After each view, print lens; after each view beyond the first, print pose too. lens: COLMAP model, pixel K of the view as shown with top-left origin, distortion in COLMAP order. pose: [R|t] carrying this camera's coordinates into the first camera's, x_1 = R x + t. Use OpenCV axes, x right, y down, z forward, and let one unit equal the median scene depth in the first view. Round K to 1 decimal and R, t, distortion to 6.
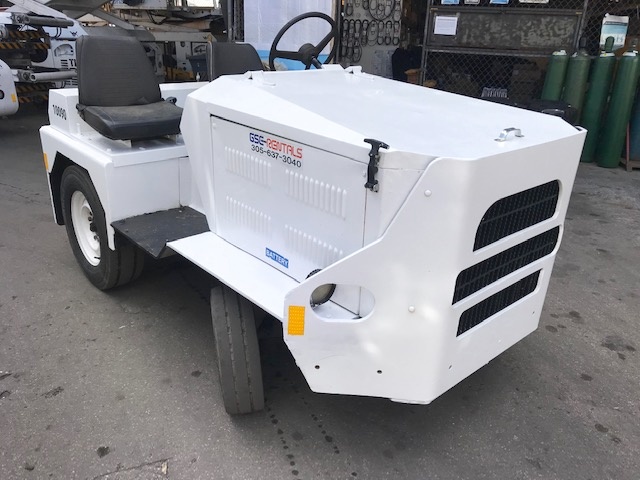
lens RADIAL K [[515.1, 0, 320.0], [0, 515.1, 240.0], [0, 0, 1]] dist [0.077319, -0.087728]
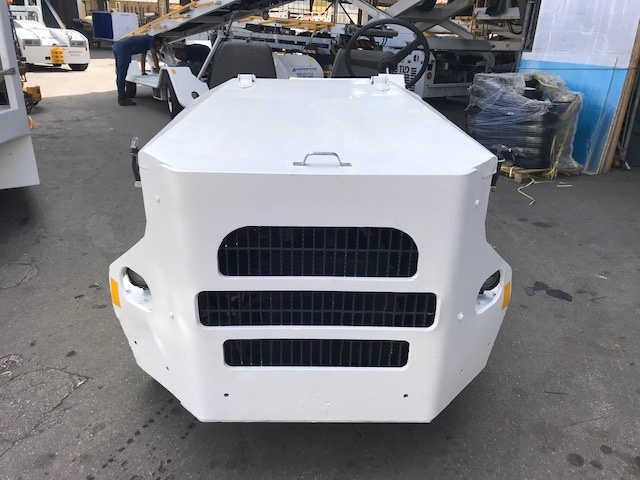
lens RADIAL K [[515.1, 0, 320.0], [0, 515.1, 240.0], [0, 0, 1]] dist [0.077319, -0.087728]
pose [[0.766103, 0.238553, -0.596807, 0.167168], [-0.248616, 0.966276, 0.067093, -0.024824], [0.592685, 0.096976, 0.799575, 0.062698]]
